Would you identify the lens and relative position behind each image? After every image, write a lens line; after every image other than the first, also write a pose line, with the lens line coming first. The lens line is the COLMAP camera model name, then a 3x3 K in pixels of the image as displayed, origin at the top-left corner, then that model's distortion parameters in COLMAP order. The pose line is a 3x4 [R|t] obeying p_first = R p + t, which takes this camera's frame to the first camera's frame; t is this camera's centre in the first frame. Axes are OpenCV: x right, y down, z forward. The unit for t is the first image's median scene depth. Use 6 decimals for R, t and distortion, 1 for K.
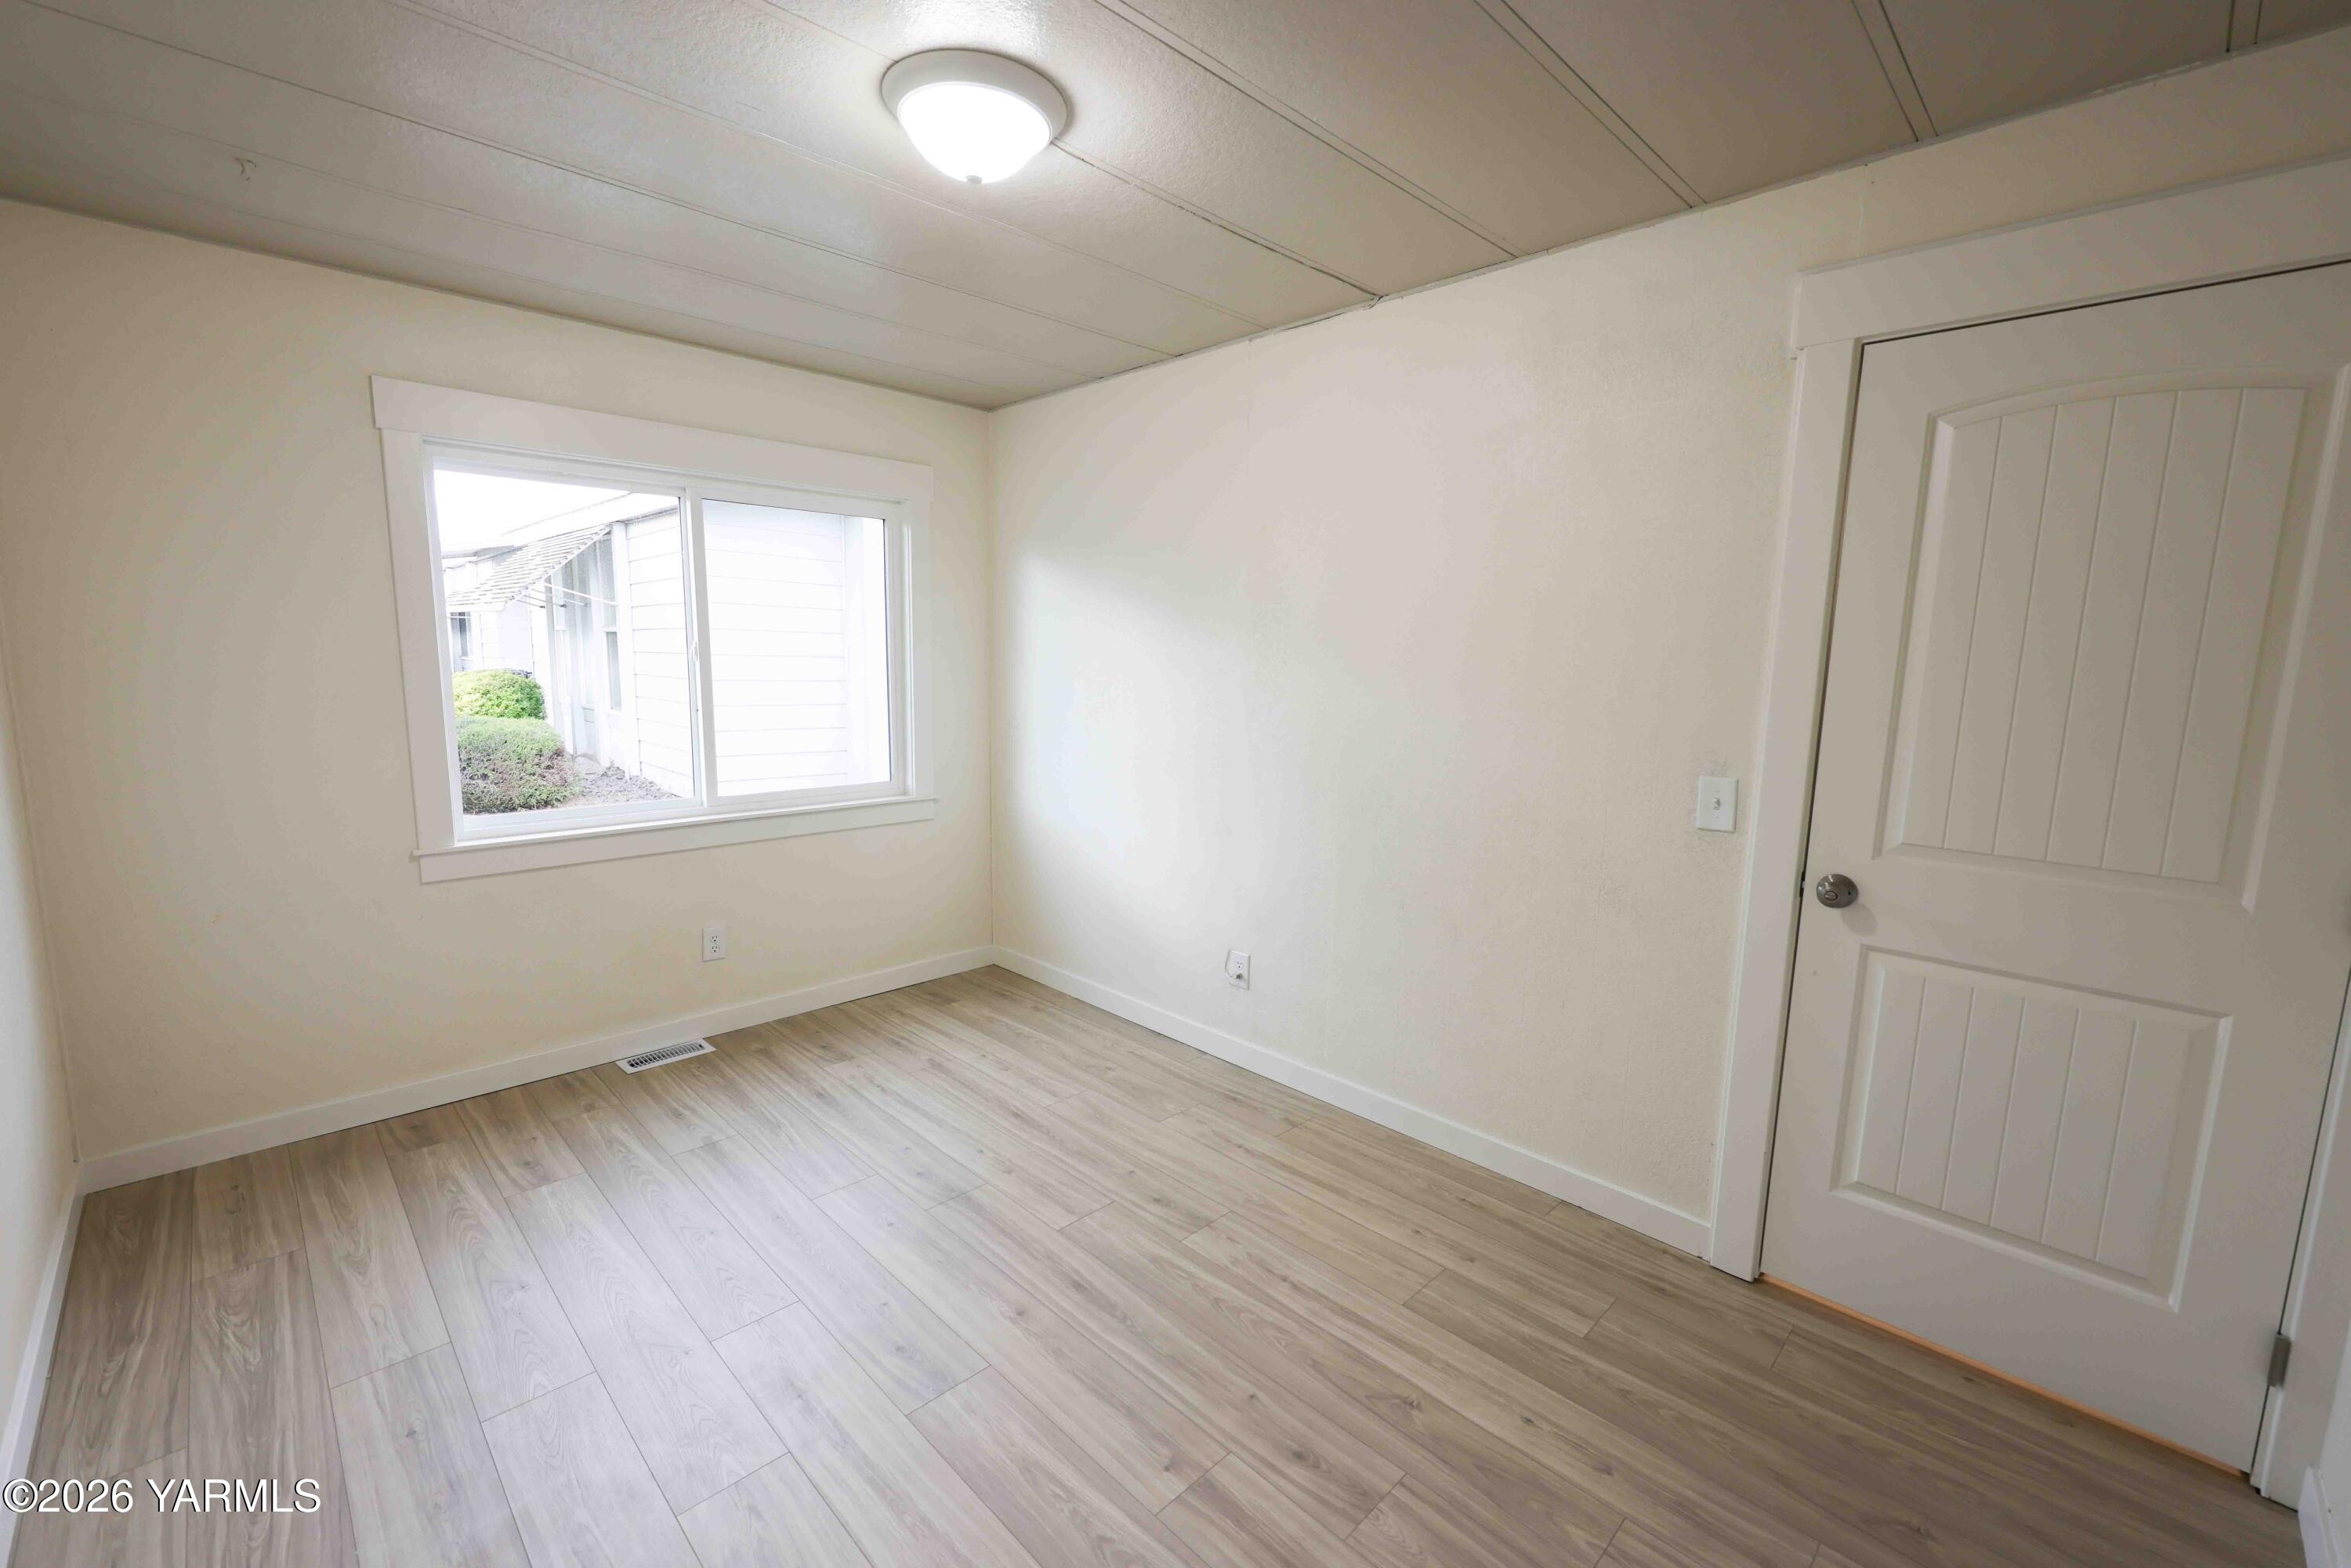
lens RADIAL K [[976.5, 0, 1160.4], [0, 976.5, 775.4], [0, 0, 1]] dist [0.001761, -0.000120]
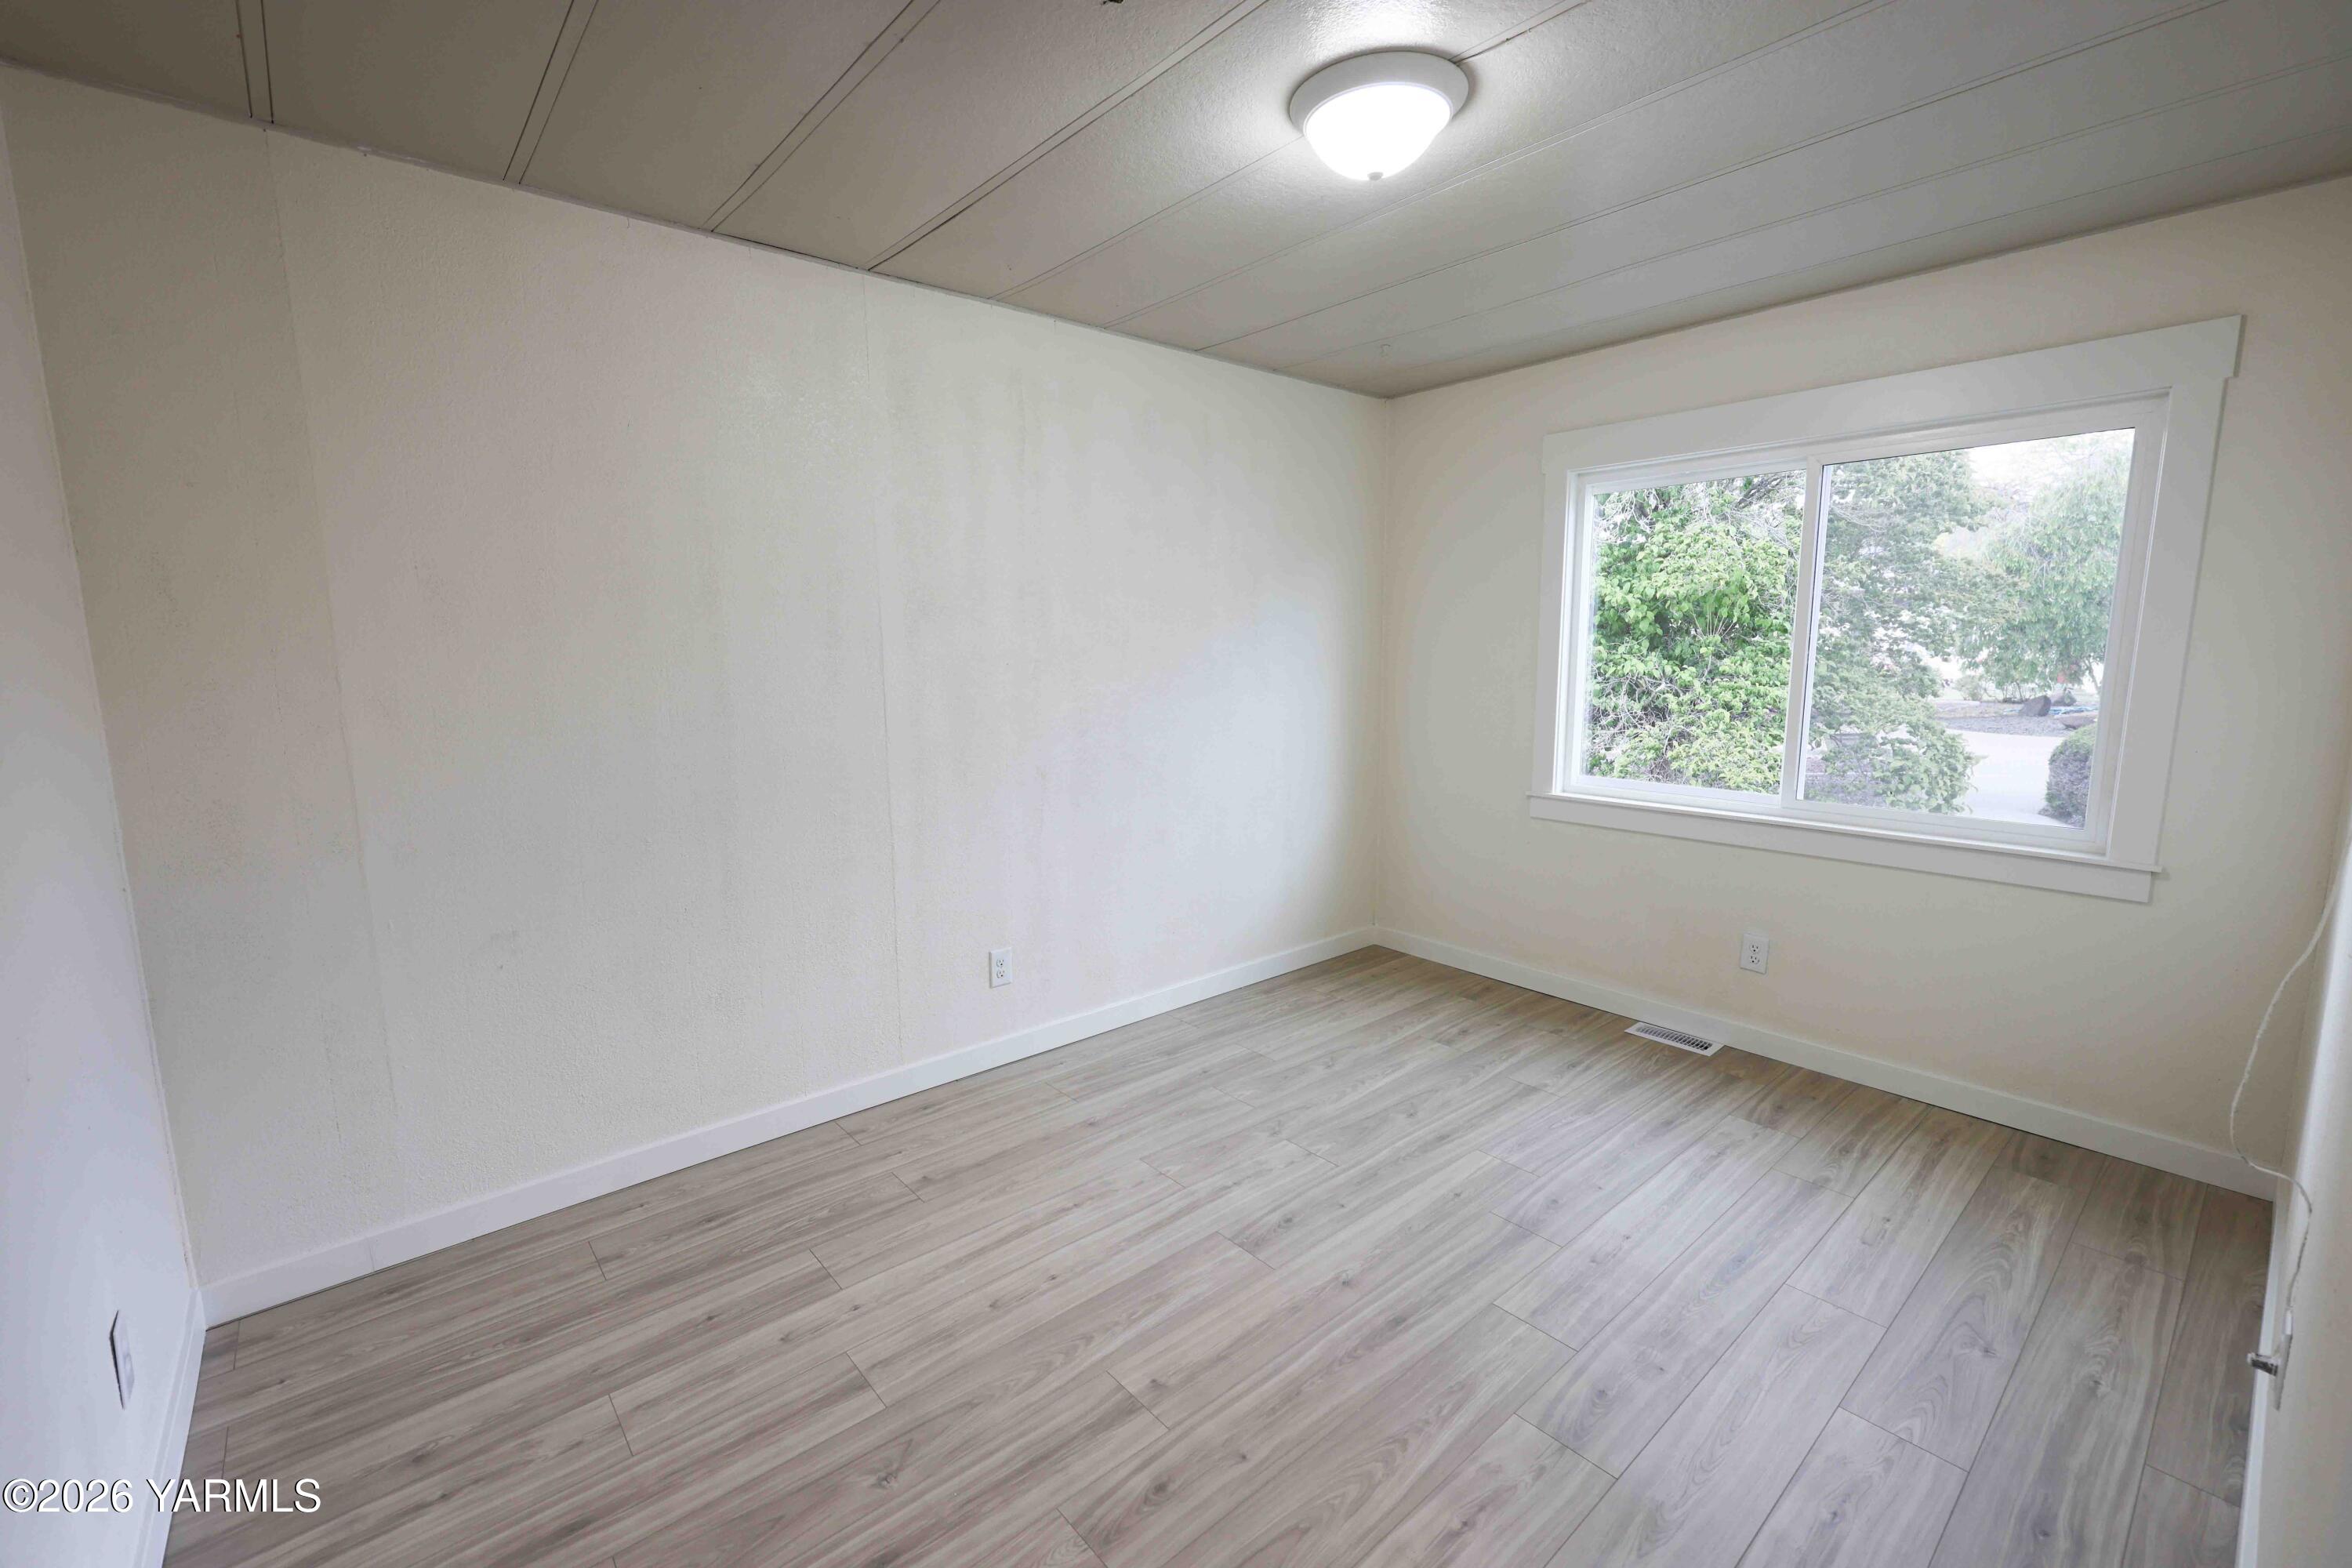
lens RADIAL K [[977.0, 0, 1162.7], [0, 977.0, 786.8], [0, 0, 1]] dist [0.001761, -0.000120]
pose [[-0.076205, 0.132037, -0.988311, 0.613013], [-0.121537, 0.982572, 0.140642, -0.058810], [0.989657, 0.130834, -0.058829, 0.608390]]
